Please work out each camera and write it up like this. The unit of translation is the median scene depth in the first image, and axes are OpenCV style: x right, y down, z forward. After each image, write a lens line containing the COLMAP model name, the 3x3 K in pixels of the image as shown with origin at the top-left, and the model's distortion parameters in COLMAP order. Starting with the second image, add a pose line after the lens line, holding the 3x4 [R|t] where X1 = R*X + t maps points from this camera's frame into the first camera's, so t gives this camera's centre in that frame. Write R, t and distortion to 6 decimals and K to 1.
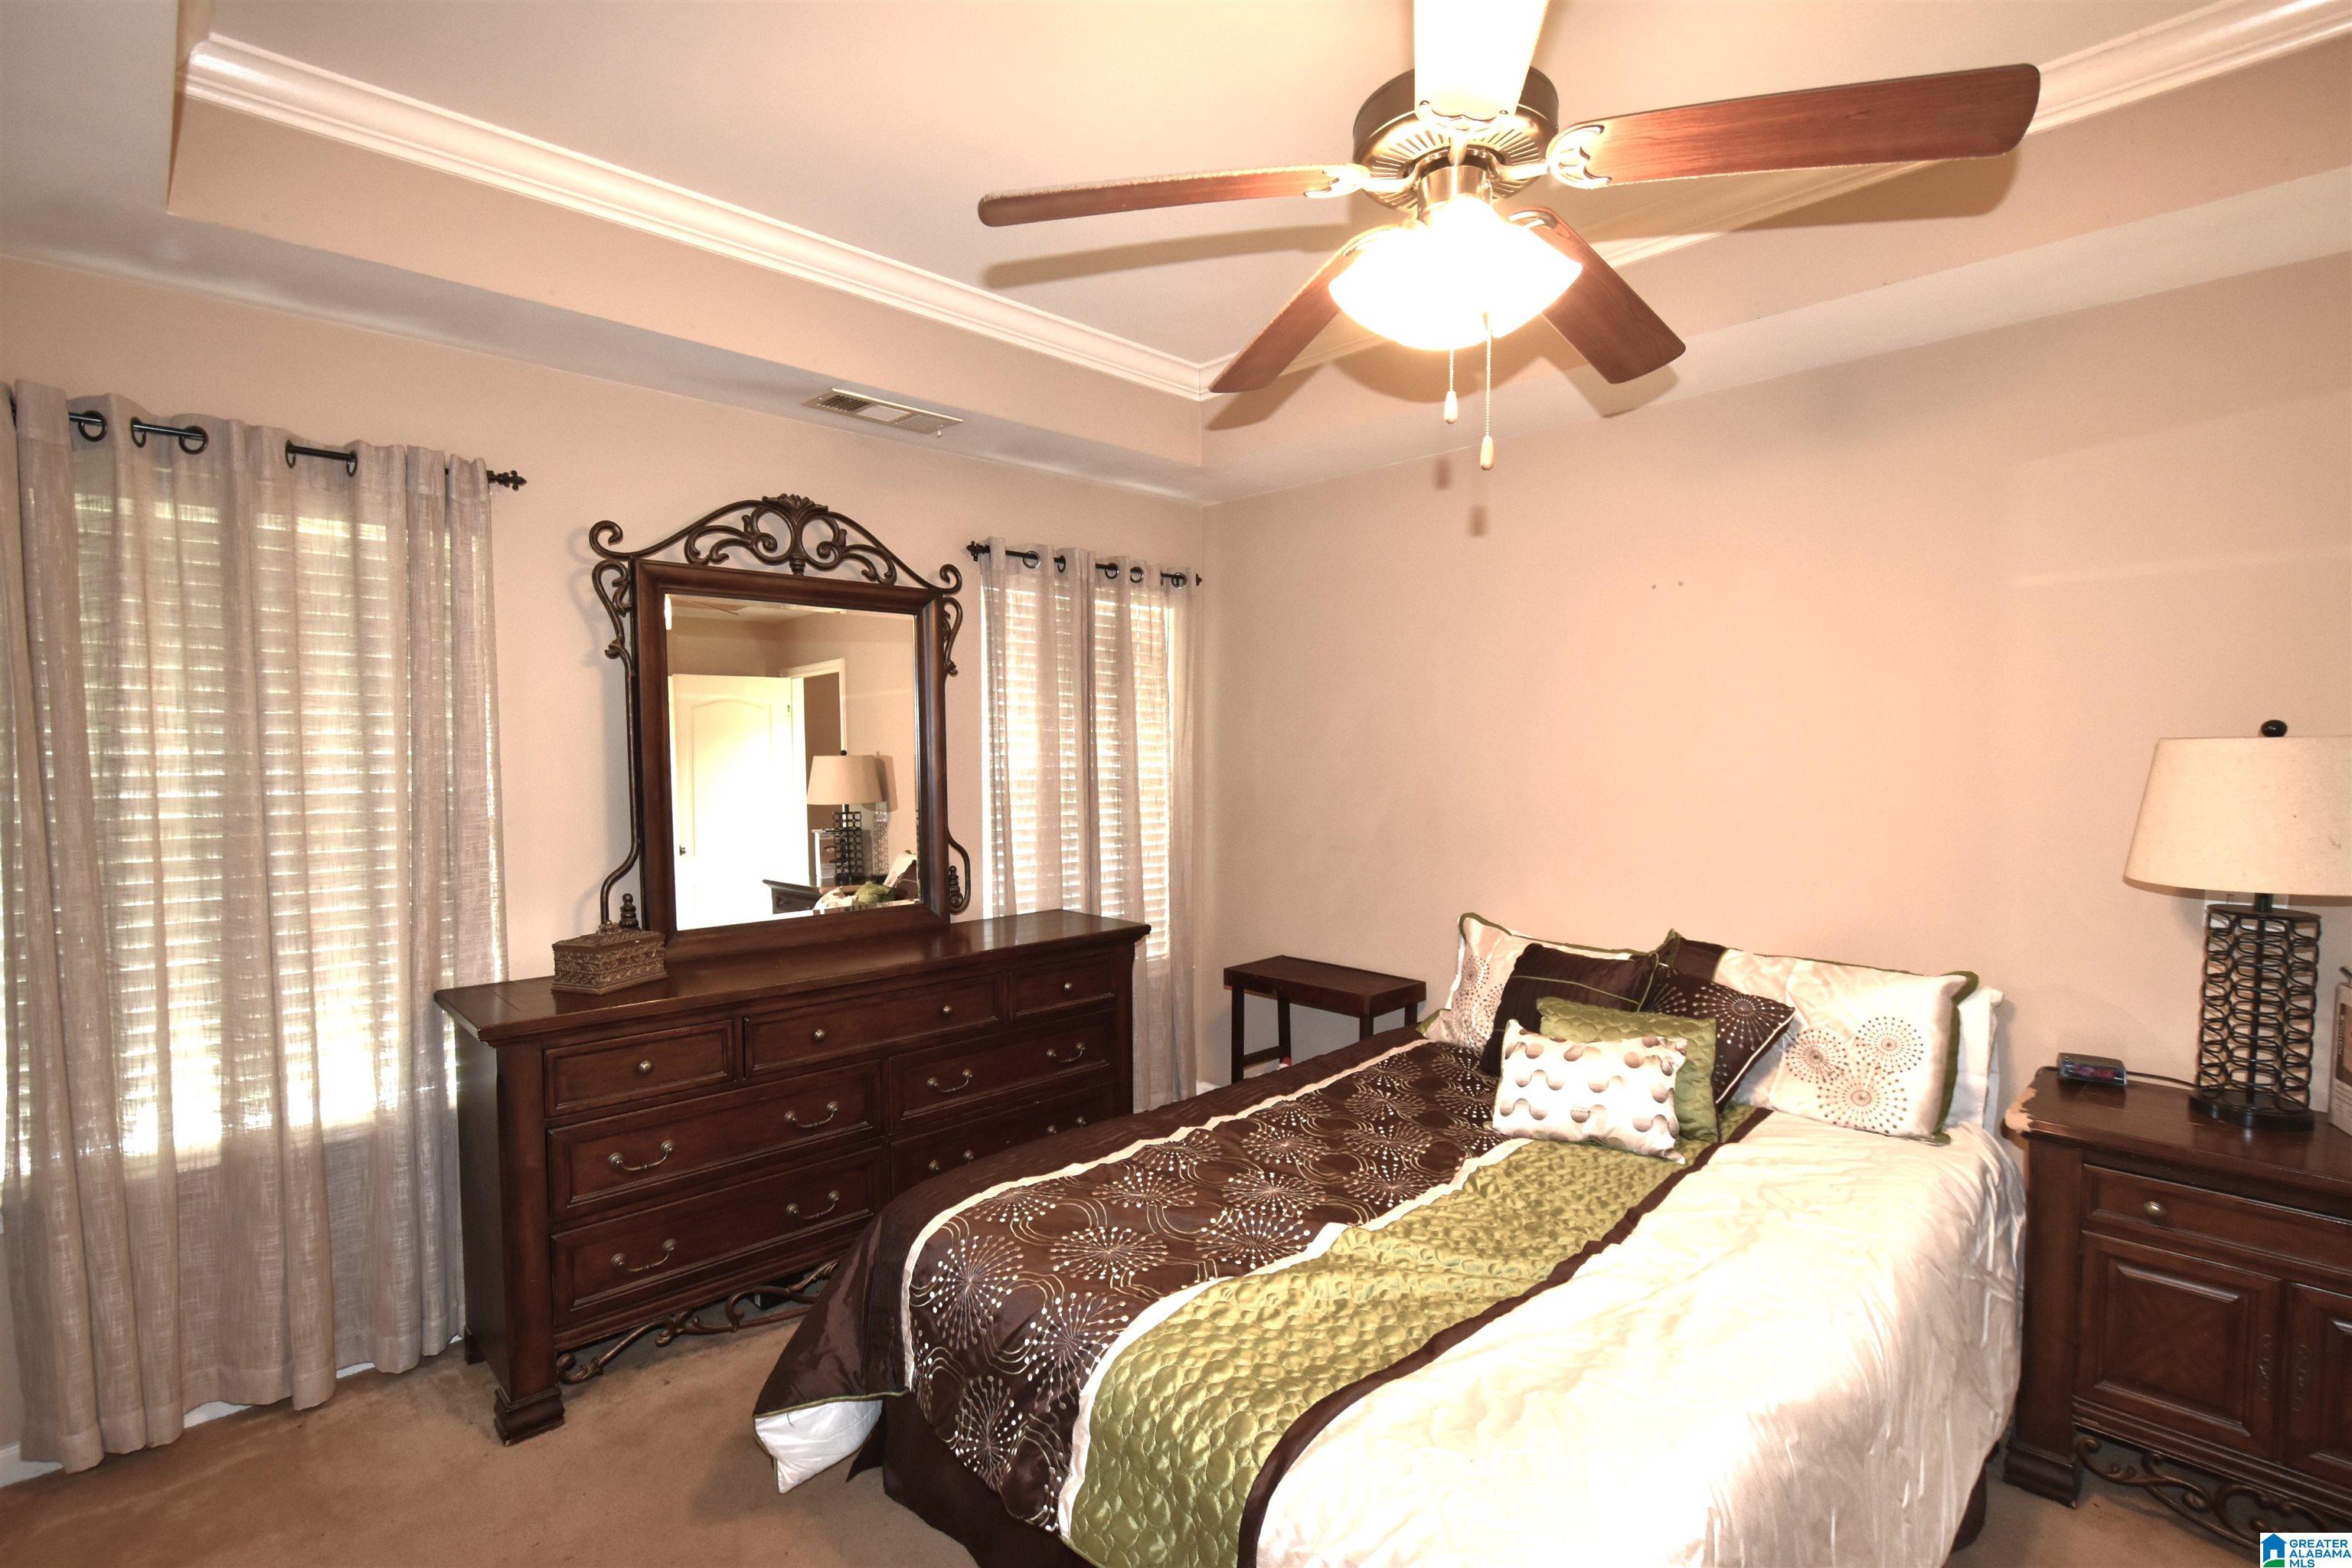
lens RADIAL K [[1095.9, 0, 1188.4], [0, 1095.9, 803.5], [0, 0, 1]] dist [0.009991, -0.010503]
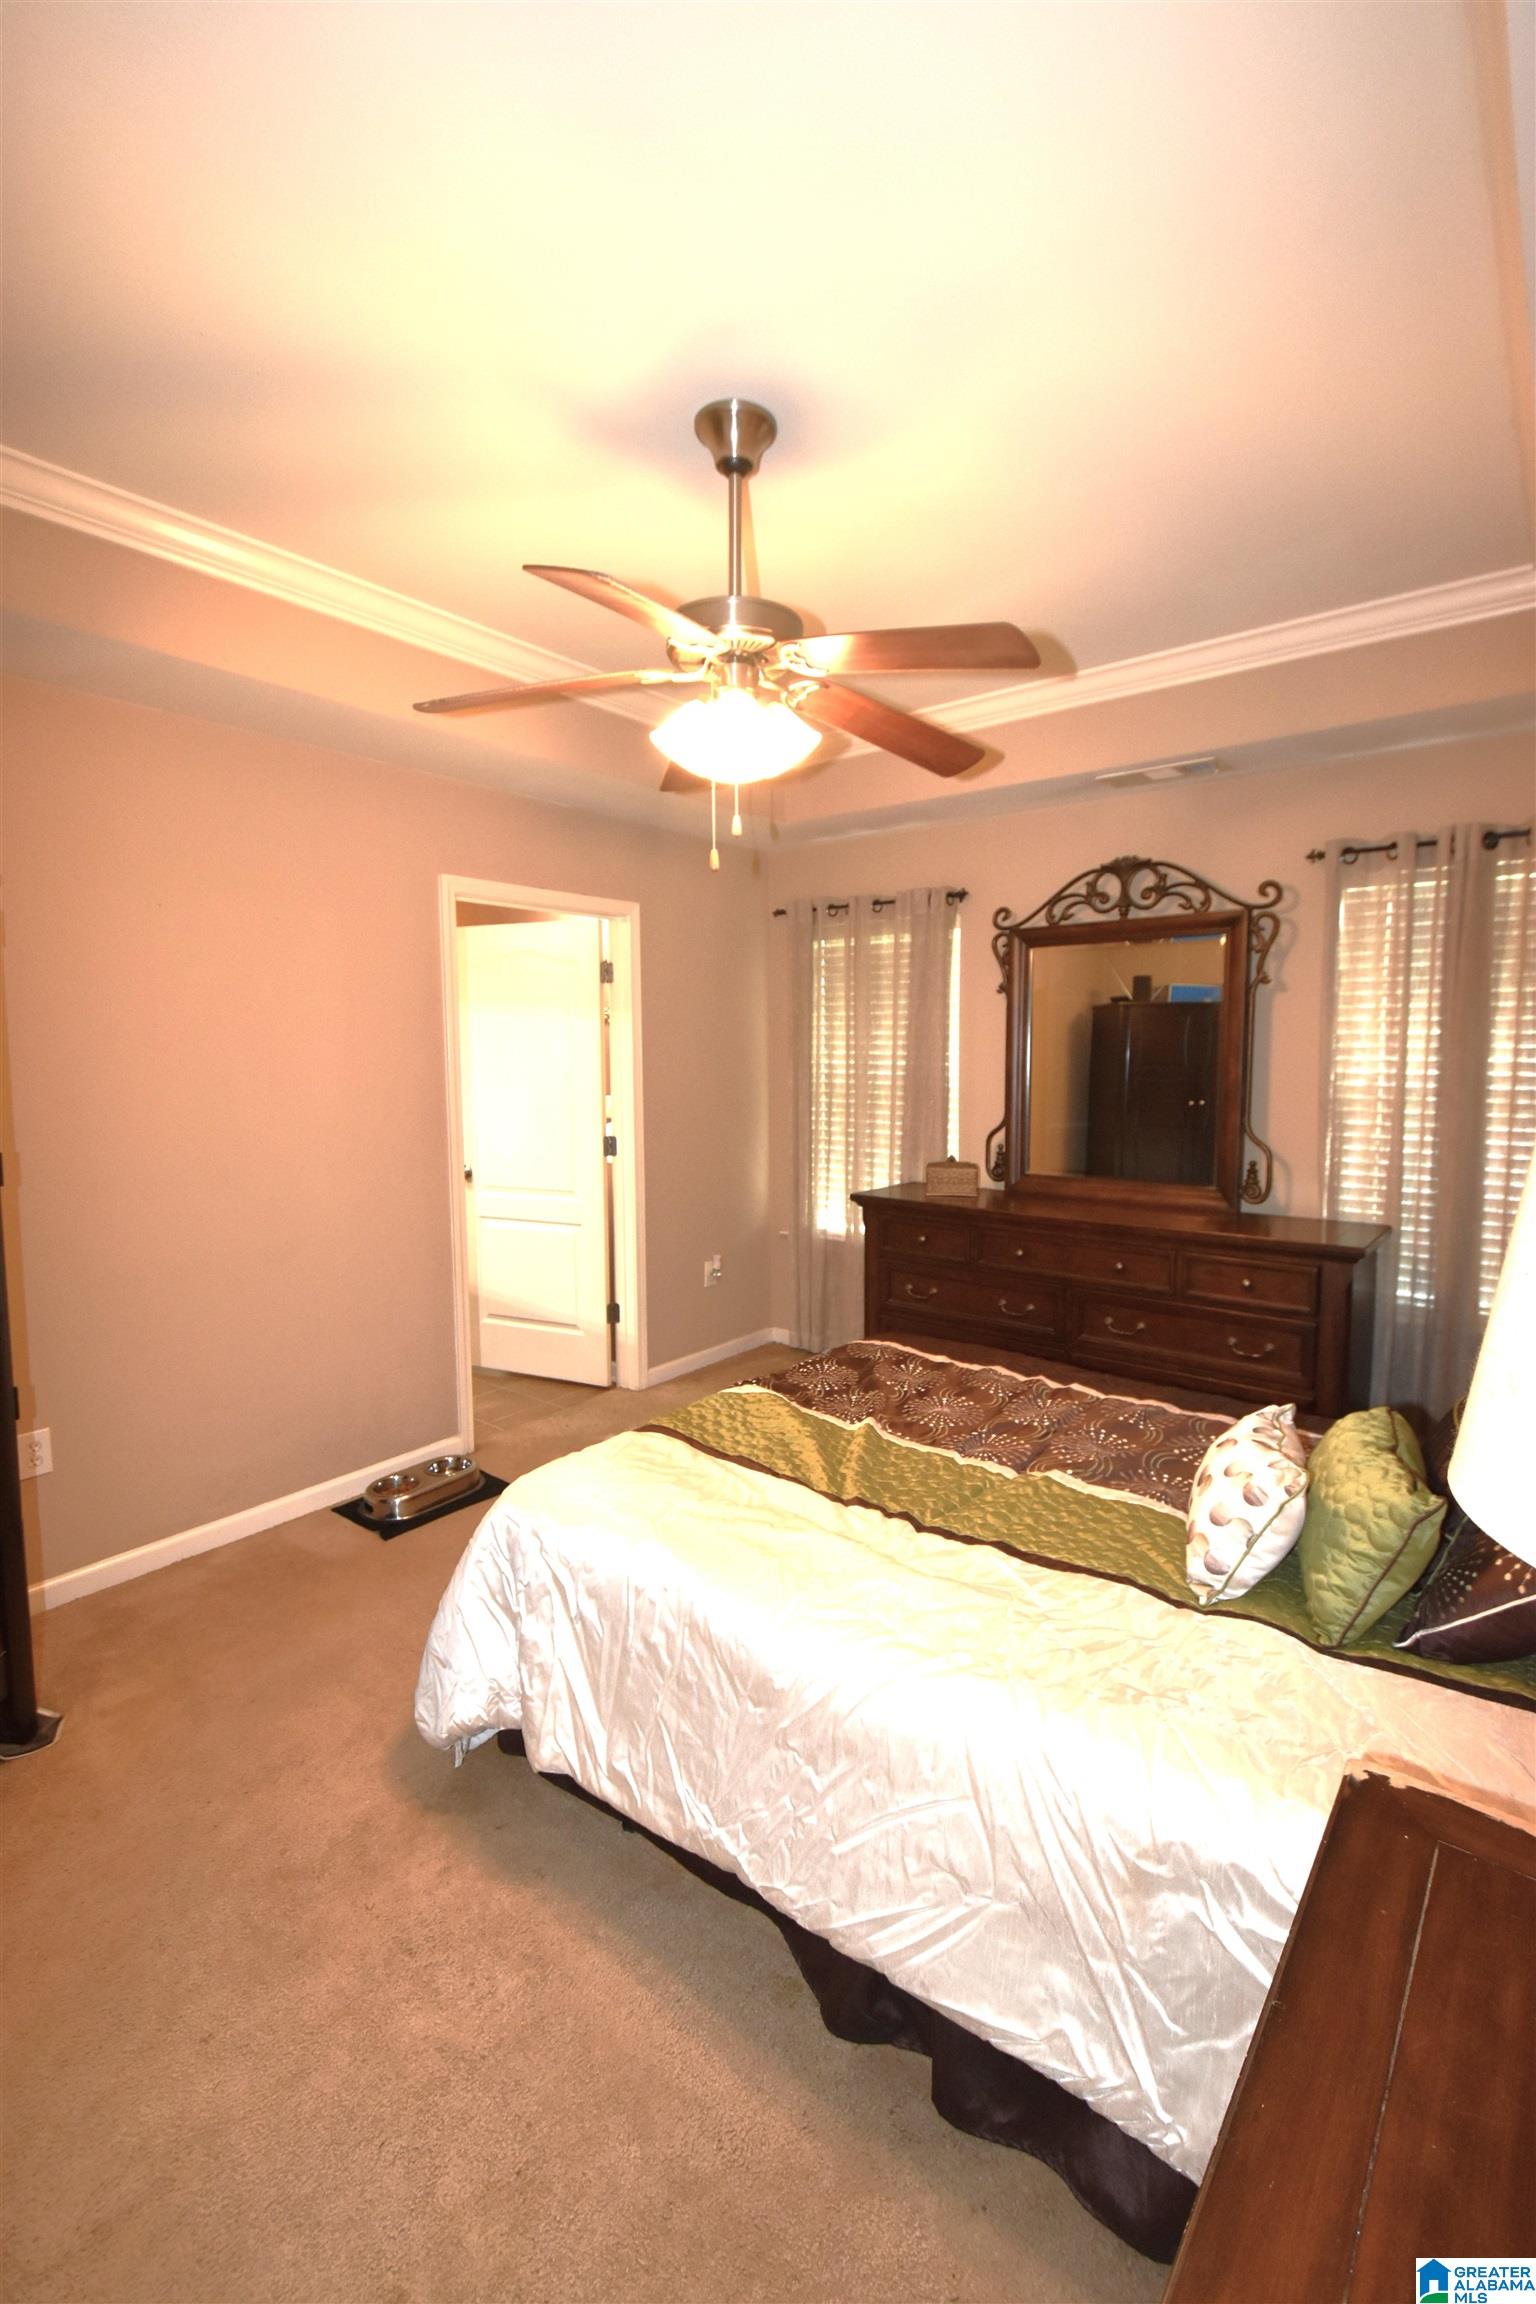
lens RADIAL K [[1033.6, 0, 784.9], [0, 1033.6, 1142.2], [0, 0, 1]] dist [0.004467, -0.006692]
pose [[0.127341, 0.097458, -0.987059, 0.890575], [-0.047246, 0.994627, 0.092110, -0.040652], [0.990733, 0.034906, 0.131261, 0.484130]]
